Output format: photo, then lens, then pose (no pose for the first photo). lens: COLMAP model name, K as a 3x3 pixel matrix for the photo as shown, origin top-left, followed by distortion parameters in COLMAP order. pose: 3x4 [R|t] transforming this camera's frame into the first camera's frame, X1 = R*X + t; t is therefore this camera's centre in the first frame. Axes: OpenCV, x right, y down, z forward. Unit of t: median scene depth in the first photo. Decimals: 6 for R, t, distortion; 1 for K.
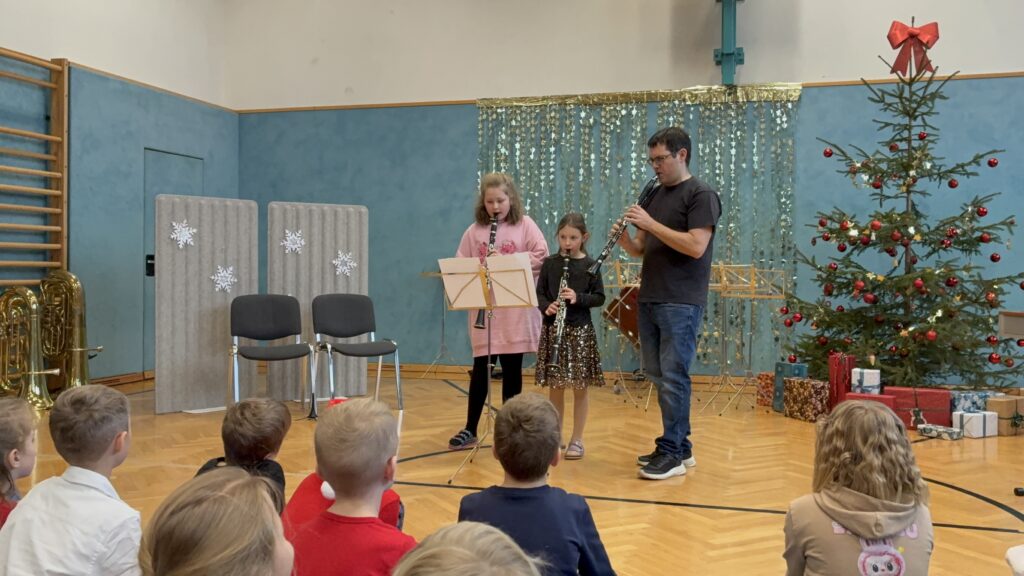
lens RADIAL K [[943.7, 0, 508.4], [0, 943.7, 272.4], [0, 0, 1]] dist [0.033131, -0.013331]
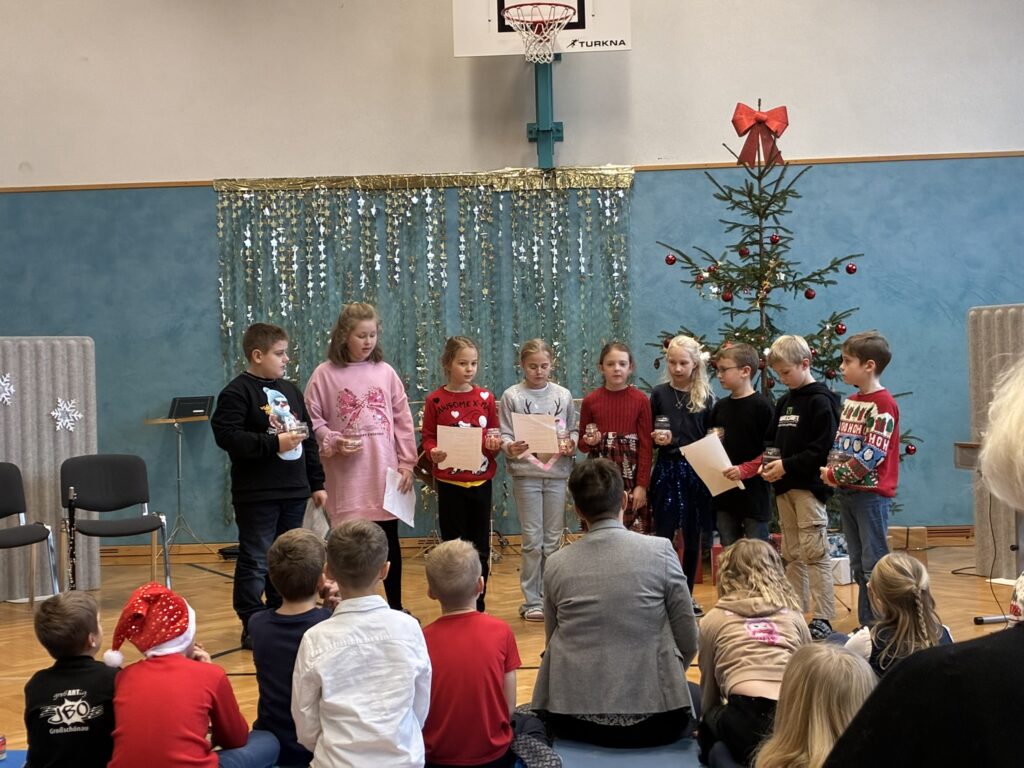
lens RADIAL K [[1526.3, 0, 511.9], [0, 1526.3, 365.6], [0, 0, 1]] dist [0.260709, -1.295140]
pose [[0.971716, -0.033672, 0.233739, -0.117944], [0.036044, 0.999333, -0.005884, -0.029147], [-0.233385, 0.014142, 0.972281, -0.281039]]
